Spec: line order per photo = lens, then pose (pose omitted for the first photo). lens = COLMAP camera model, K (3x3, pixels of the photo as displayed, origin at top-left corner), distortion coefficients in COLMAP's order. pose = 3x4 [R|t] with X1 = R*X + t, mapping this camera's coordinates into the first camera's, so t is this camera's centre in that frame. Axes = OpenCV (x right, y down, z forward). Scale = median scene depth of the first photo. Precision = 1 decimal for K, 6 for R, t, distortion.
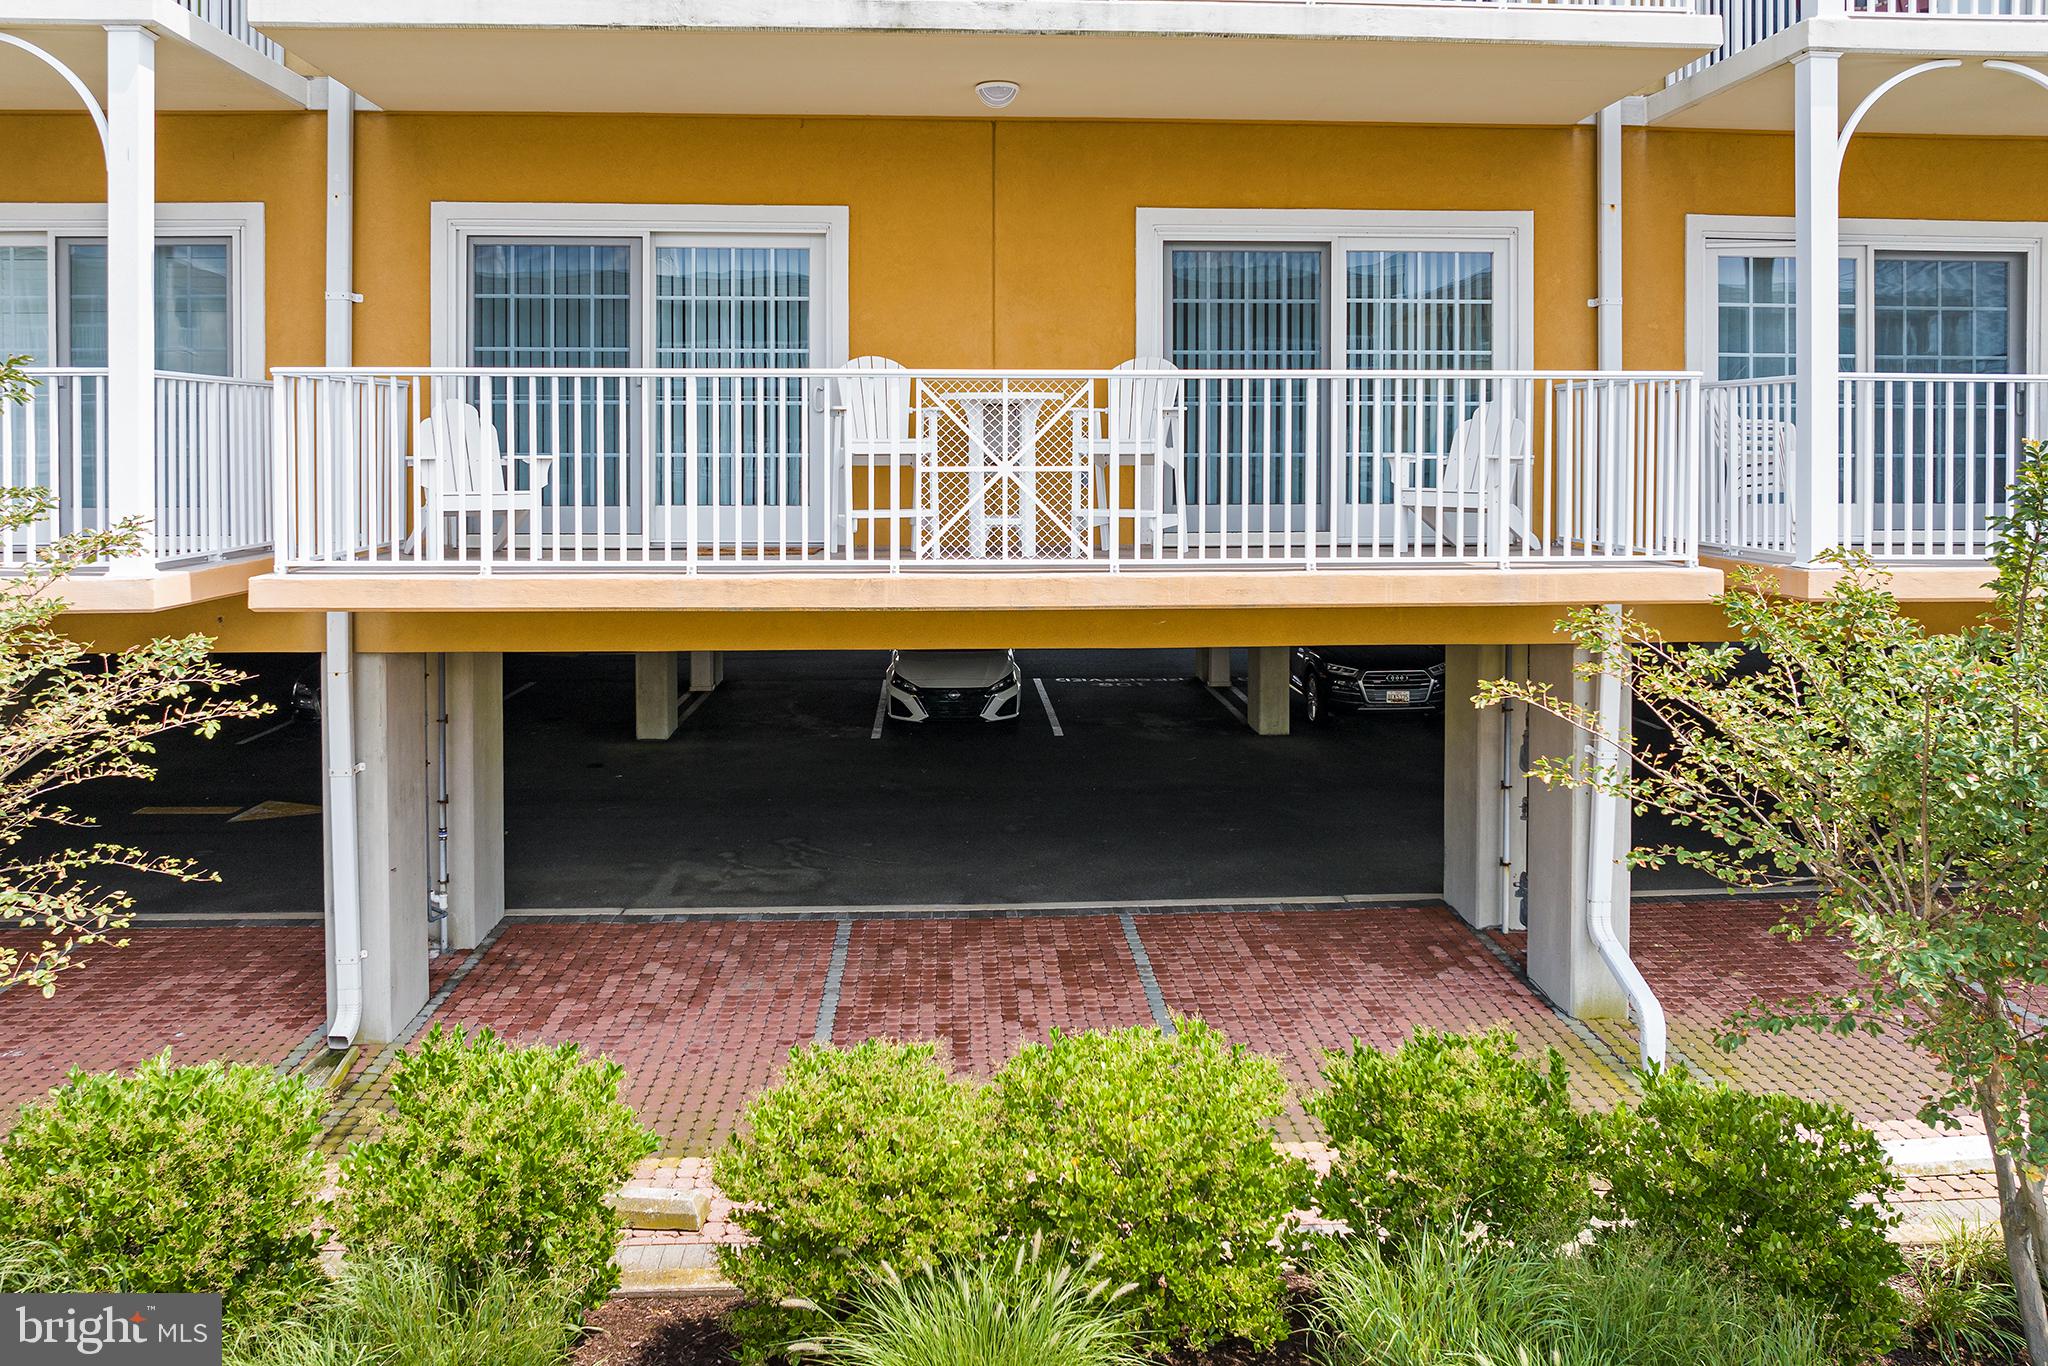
lens RADIAL K [[1384.5, 0, 1012.8], [0, 1384.5, 553.7], [0, 0, 1]] dist [-0.016578, -0.004952]
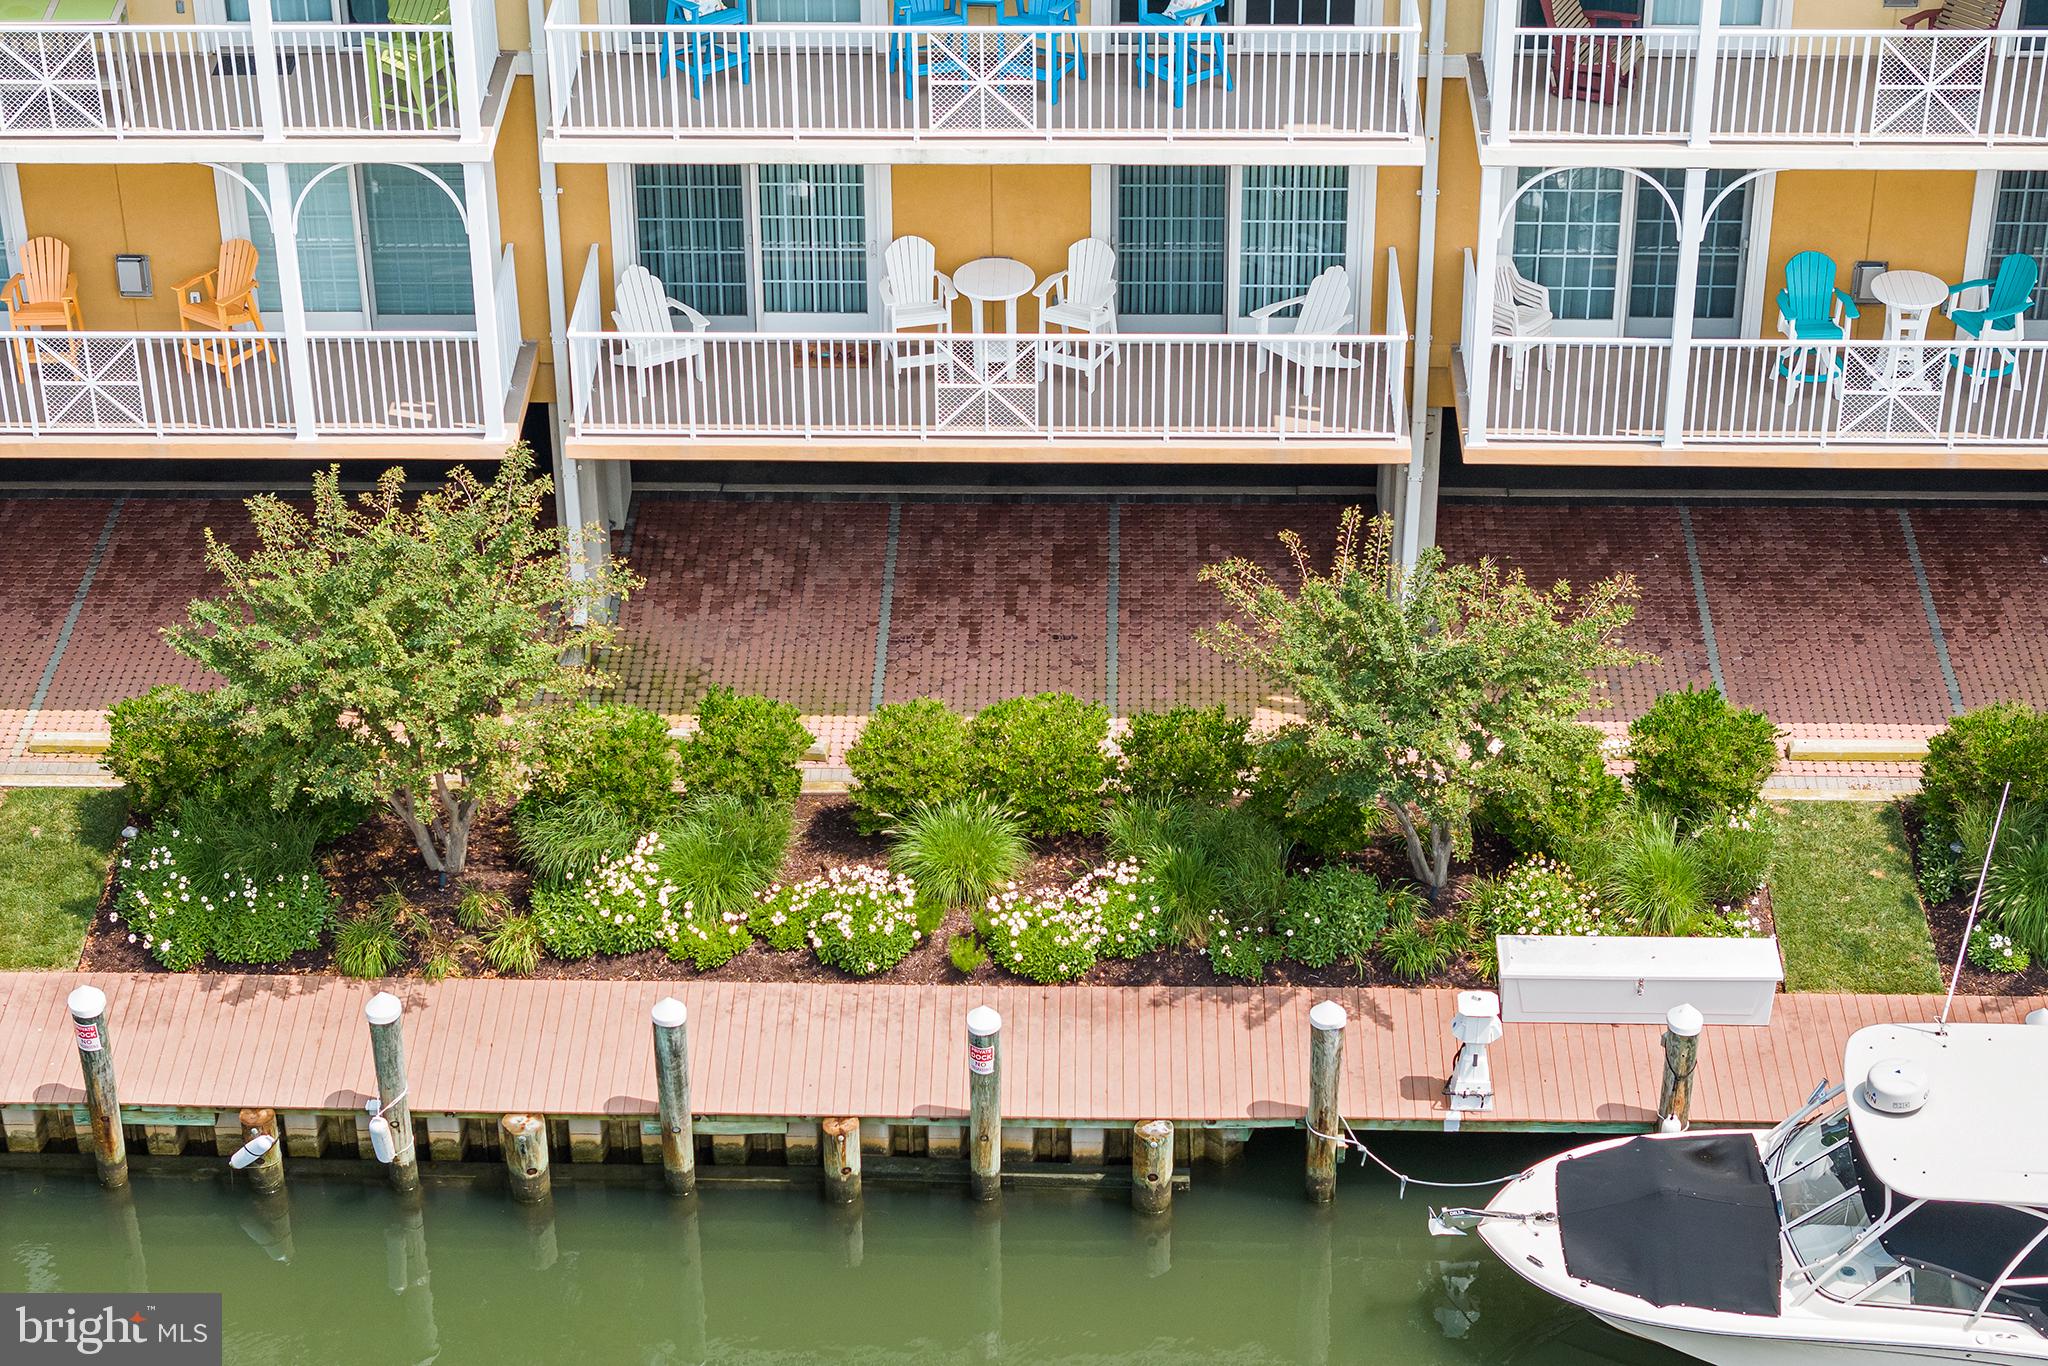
lens RADIAL K [[4143.5, 0, 1024.4], [0, 4143.5, 683.1], [0, 0, 1]] dist [0.024493, 0.000000]
pose [[0.996762, 0.038369, -0.070661, 0.329839], [0.004937, 0.847938, 0.530072, -1.948840], [0.080254, -0.528705, 0.845003, -2.783317]]
